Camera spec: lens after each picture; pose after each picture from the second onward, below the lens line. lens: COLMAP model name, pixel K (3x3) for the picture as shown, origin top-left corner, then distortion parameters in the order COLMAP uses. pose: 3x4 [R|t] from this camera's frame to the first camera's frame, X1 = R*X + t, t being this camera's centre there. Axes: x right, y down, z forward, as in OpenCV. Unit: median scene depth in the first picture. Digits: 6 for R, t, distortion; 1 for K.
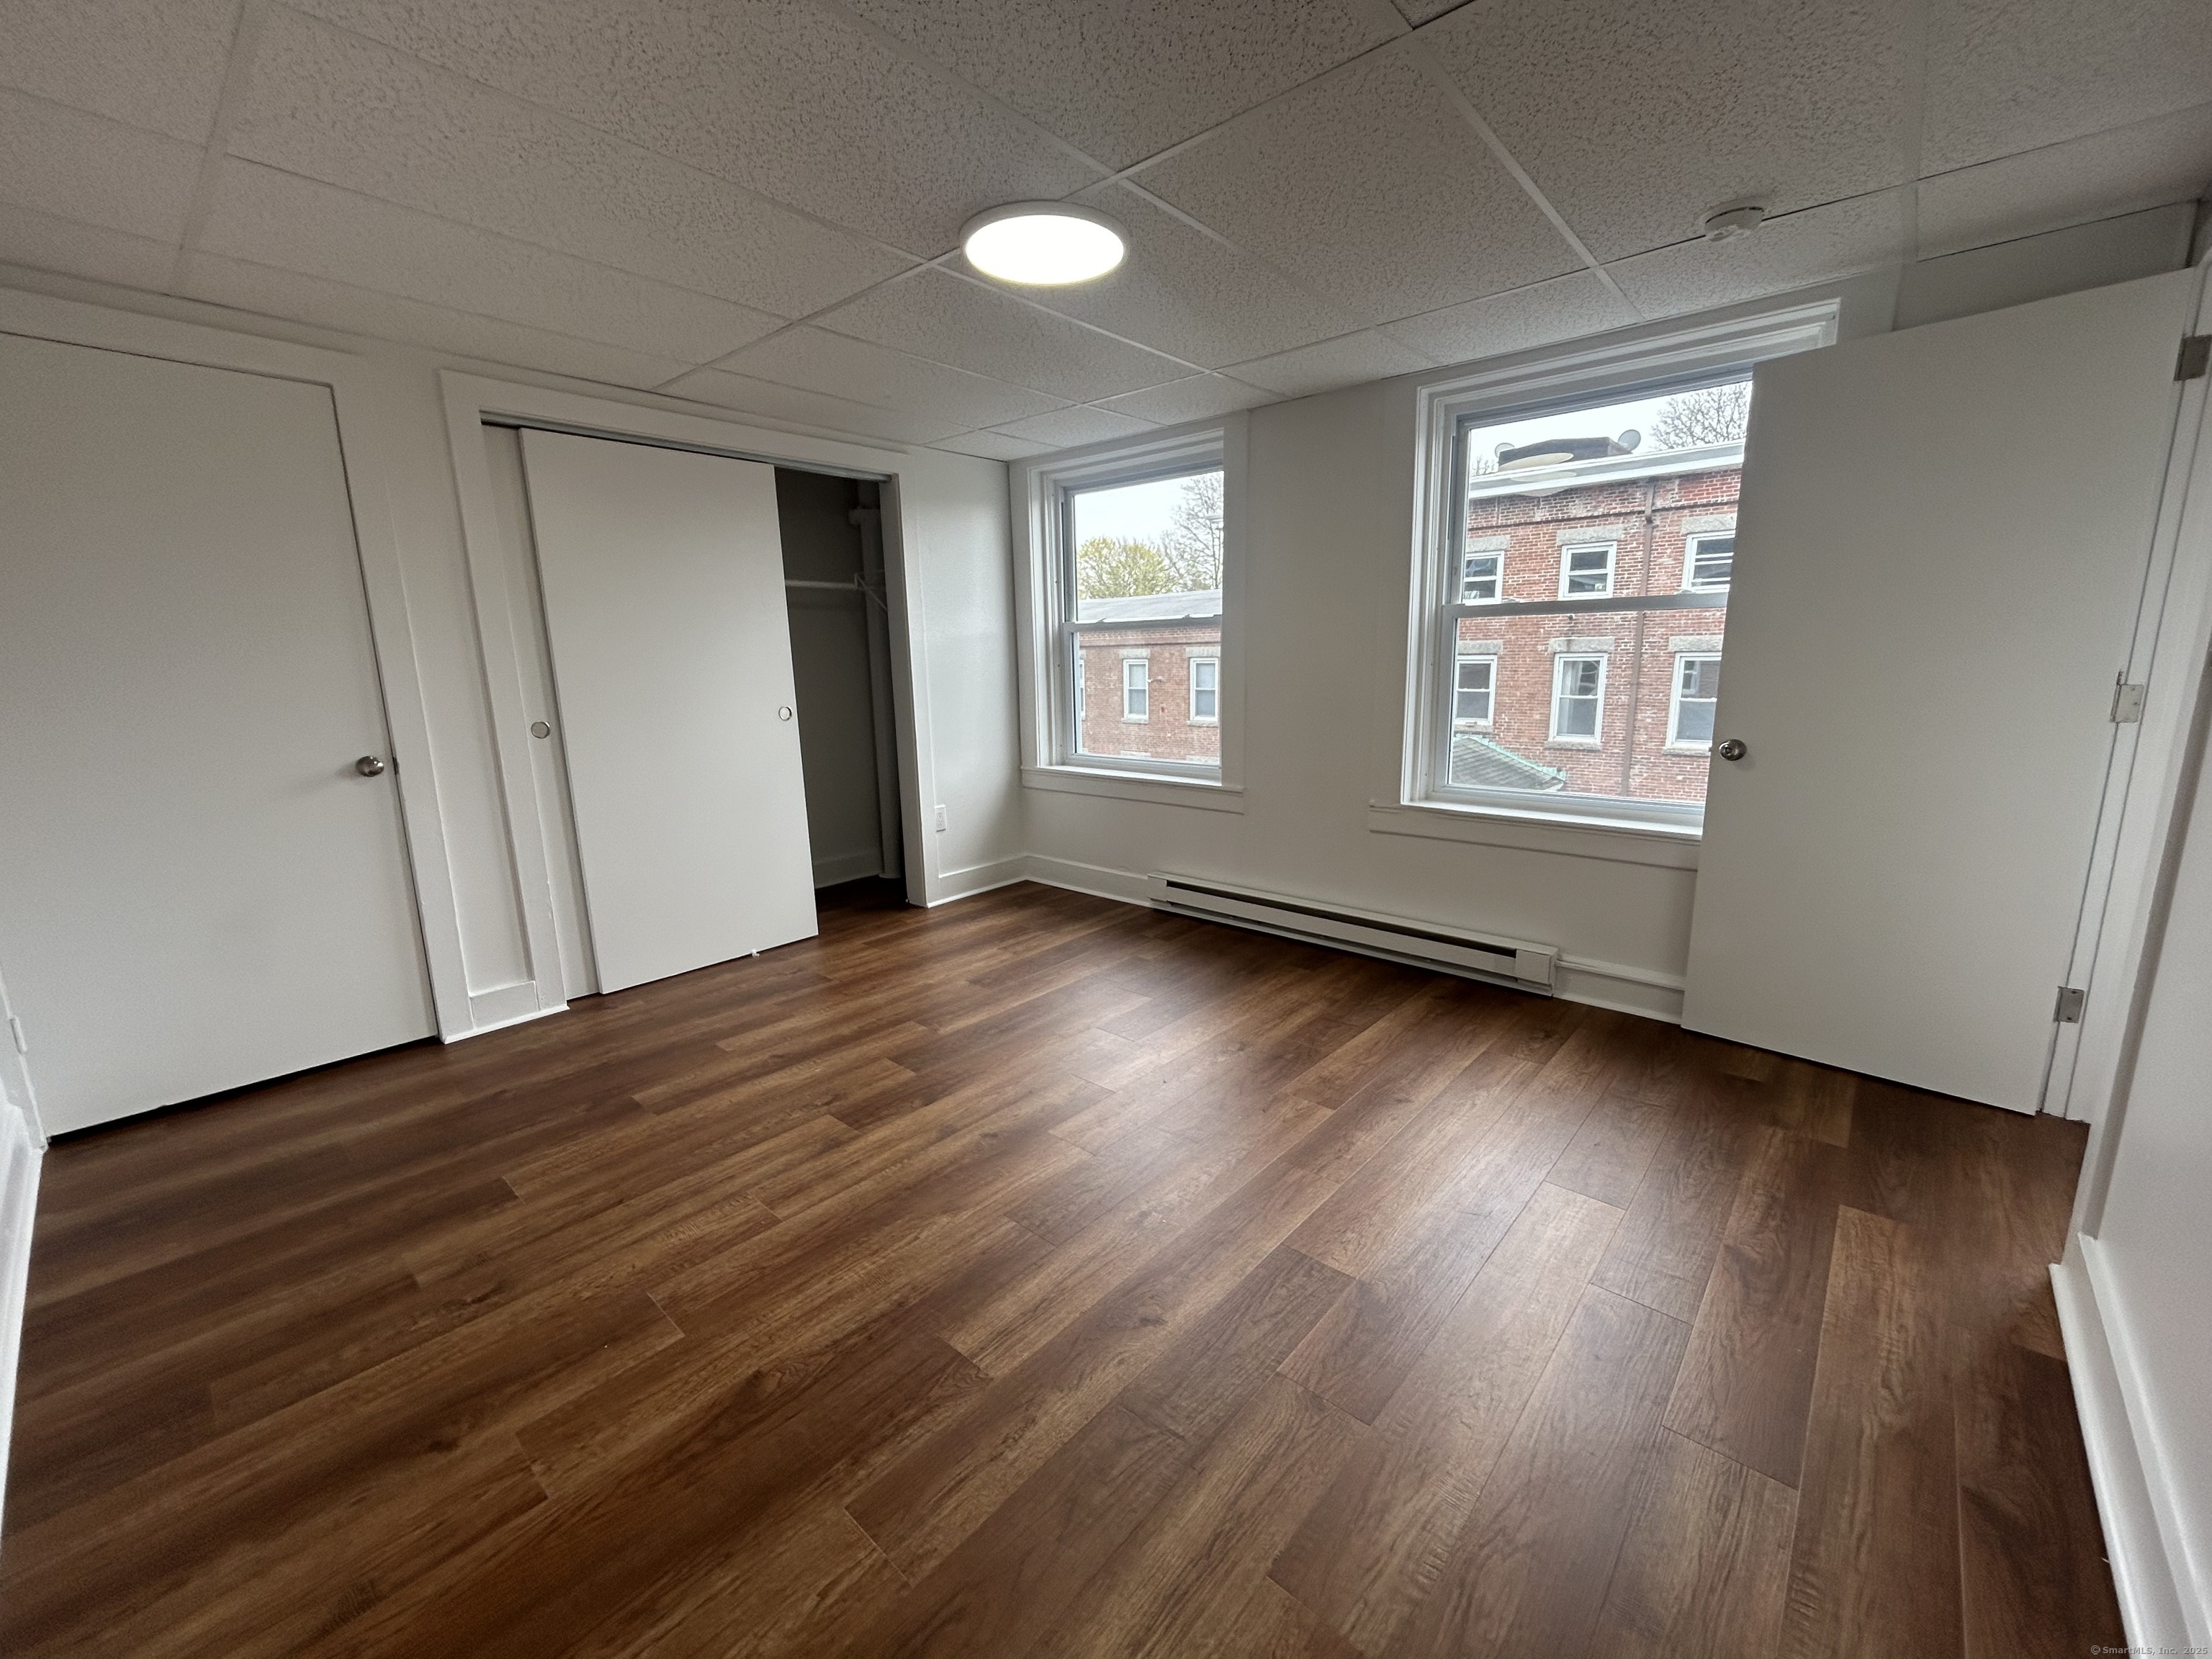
lens RADIAL K [[883.8, 0, 1094.7], [0, 883.8, 841.7], [0, 0, 1]] dist [-0.001606, 0.000028]
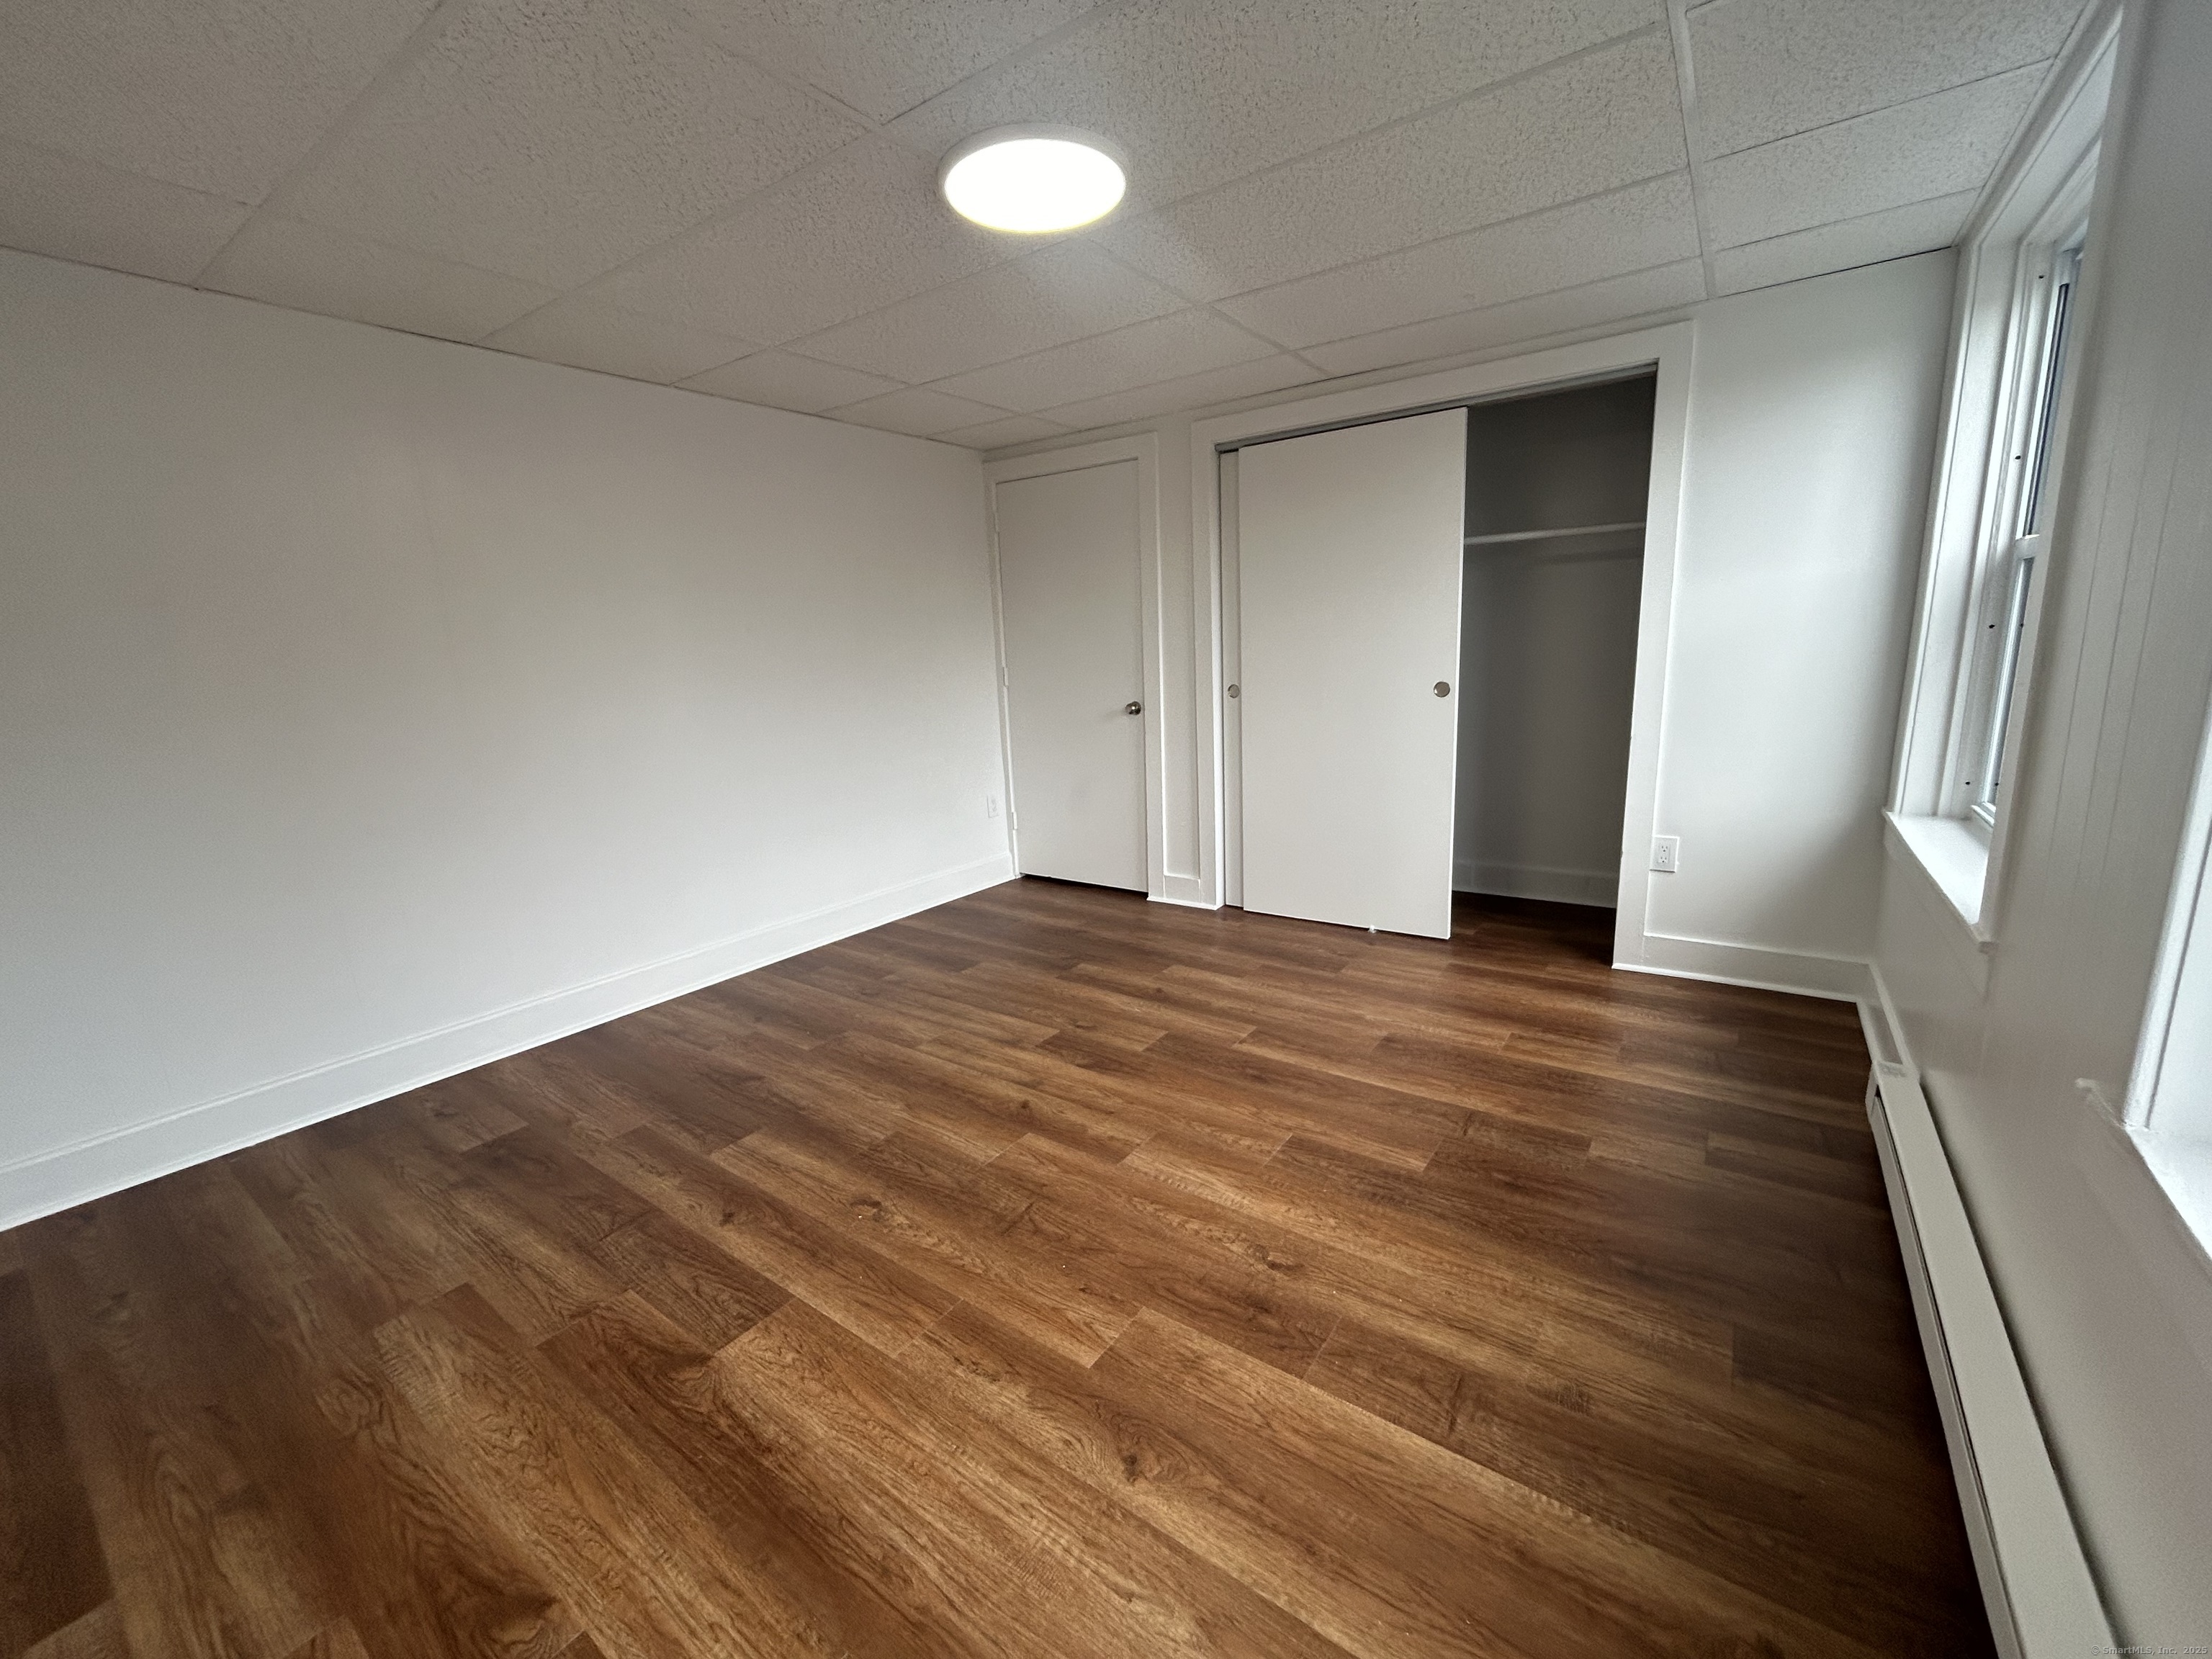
lens RADIAL K [[889.5, 0, 1108.1], [0, 889.5, 822.6], [0, 0, 1]] dist [0.002306, 0.000159]
pose [[0.115347, 0.206372, -0.971651, 0.660596], [-0.168156, 0.968119, 0.185659, -0.157034], [0.978989, 0.141974, 0.146372, 0.703254]]
